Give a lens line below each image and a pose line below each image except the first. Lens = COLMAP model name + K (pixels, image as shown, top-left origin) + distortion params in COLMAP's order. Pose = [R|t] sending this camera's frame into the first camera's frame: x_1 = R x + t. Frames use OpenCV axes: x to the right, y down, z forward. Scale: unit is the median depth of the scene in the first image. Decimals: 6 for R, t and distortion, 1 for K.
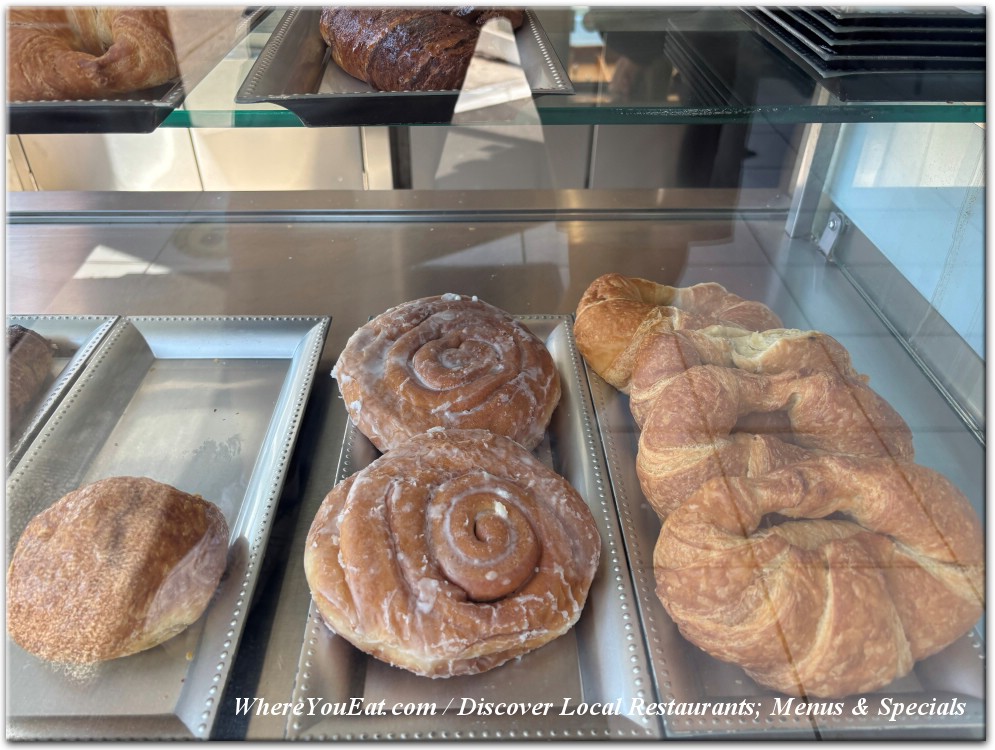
lens RADIAL K [[747.6, 0, 502.2], [0, 747.6, 374.1], [0, 0, 1]] dist [-0.000341, -0.002278]
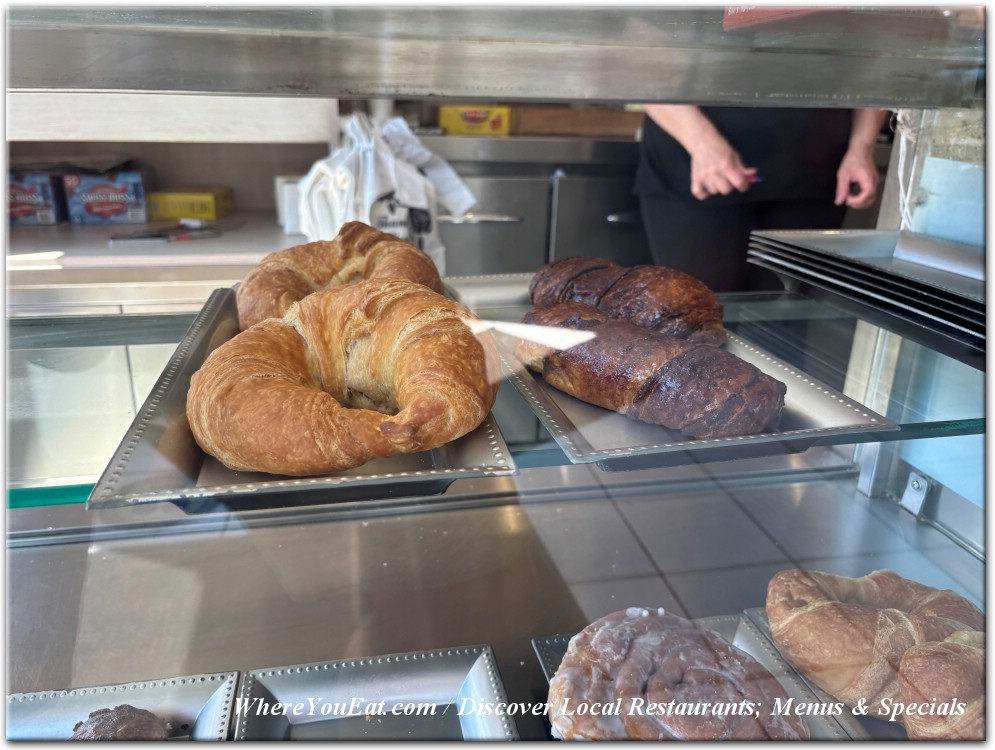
lens RADIAL K [[747.6, 0, 497.0], [0, 747.6, 369.1], [0, 0, 1]] dist [-0.000341, -0.002278]
pose [[0.983853, -0.041789, 0.174031, -0.419628], [0.090585, 0.954888, -0.282812, -0.158907], [-0.154362, 0.294010, 0.943255, 0.097376]]
